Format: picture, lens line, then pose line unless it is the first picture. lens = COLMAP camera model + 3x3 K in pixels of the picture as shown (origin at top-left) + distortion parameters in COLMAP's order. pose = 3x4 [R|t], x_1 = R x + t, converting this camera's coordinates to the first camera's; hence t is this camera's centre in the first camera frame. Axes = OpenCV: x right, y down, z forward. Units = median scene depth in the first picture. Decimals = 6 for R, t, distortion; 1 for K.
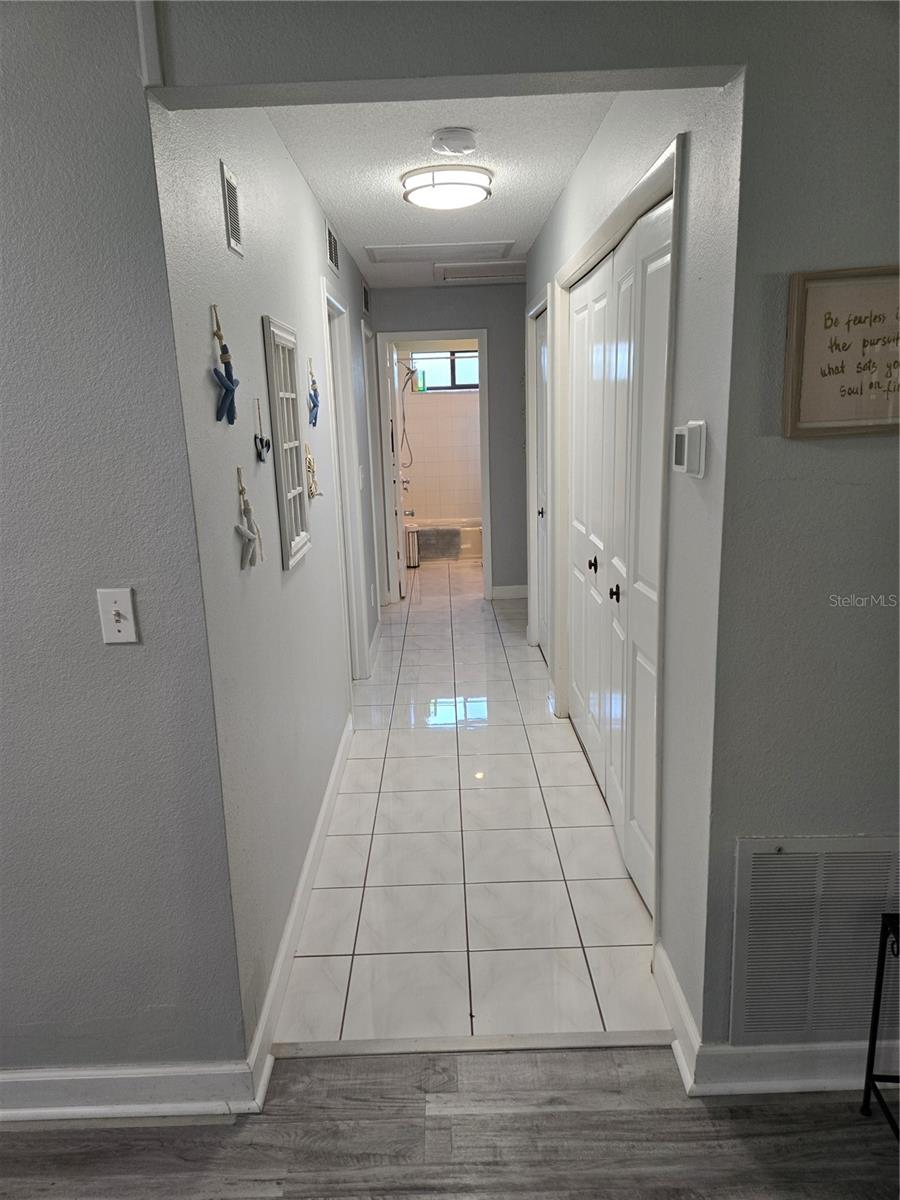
lens RADIAL K [[807.0, 0, 453.9], [0, 807.0, 602.8], [0, 0, 1]] dist [0.084387, -0.075591]
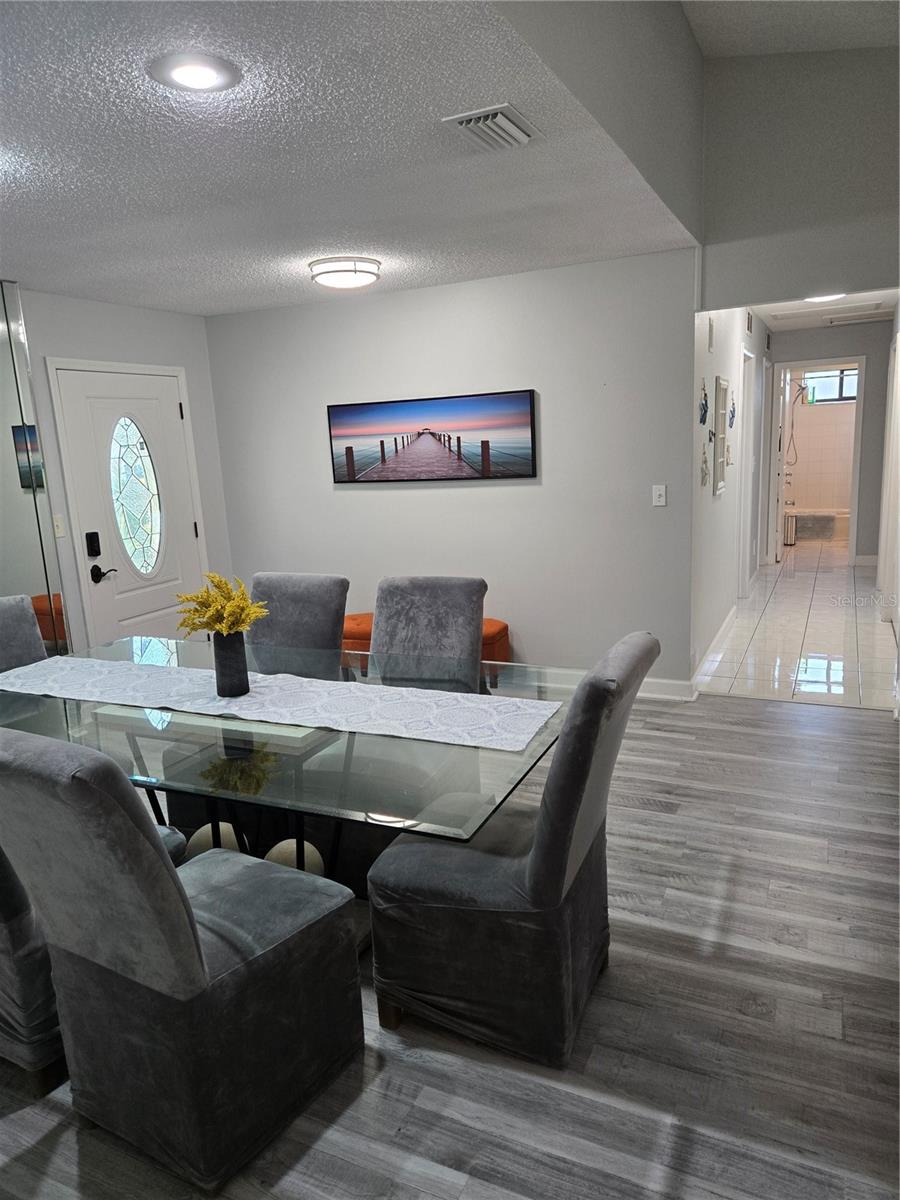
lens RADIAL K [[807.0, 0, 453.9], [0, 807.0, 602.8], [0, 0, 1]] dist [0.084387, -0.075591]
pose [[0.899164, 0.073994, -0.431311, 0.048565], [-0.082266, 0.996610, -0.000526, 0.124591], [0.429811, 0.035955, 0.902203, -0.500722]]
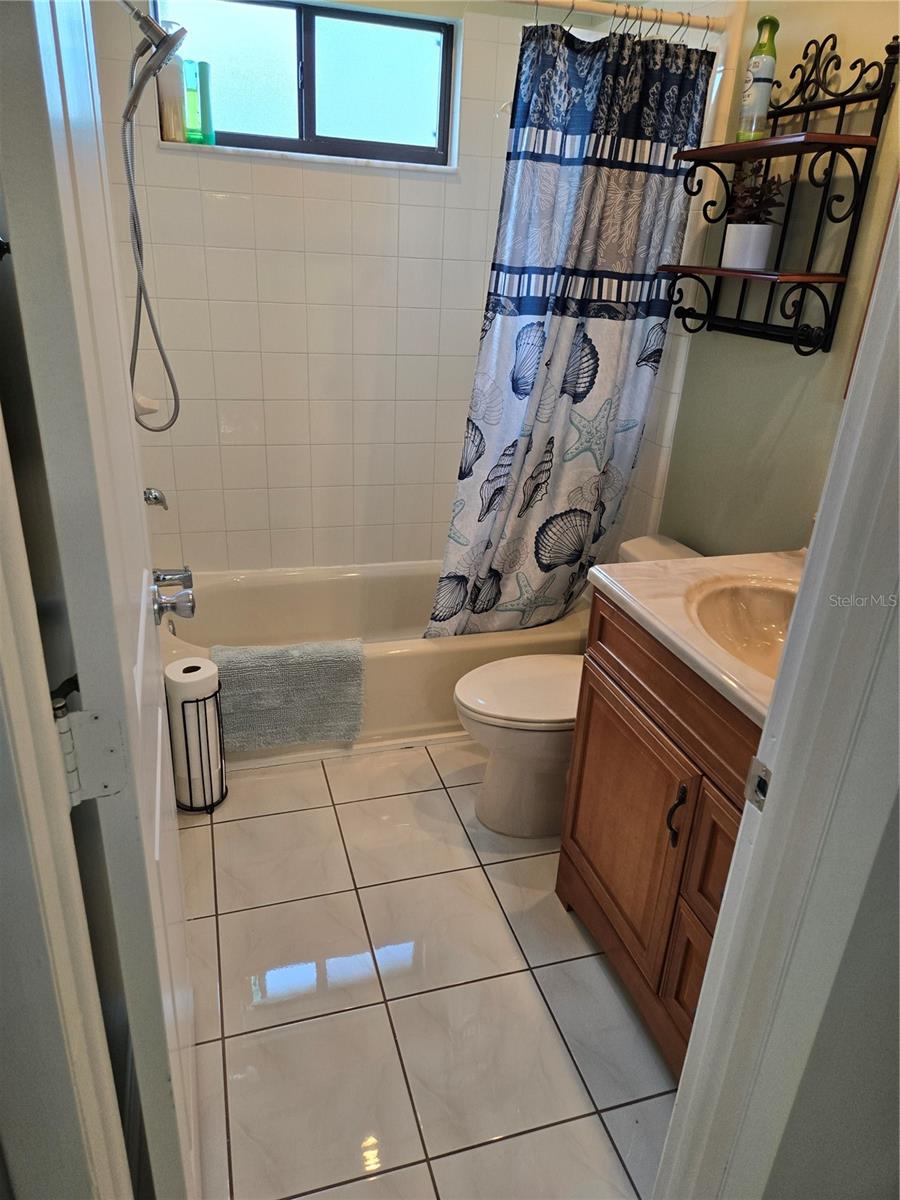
lens RADIAL K [[807.0, 0, 453.9], [0, 807.0, 602.8], [0, 0, 1]] dist [0.084387, -0.075591]
pose [[0.955827, -0.038203, 0.291438, -0.067381], [-0.014571, 0.984140, 0.176792, -0.236315], [-0.293570, -0.173229, 0.940111, 1.029274]]
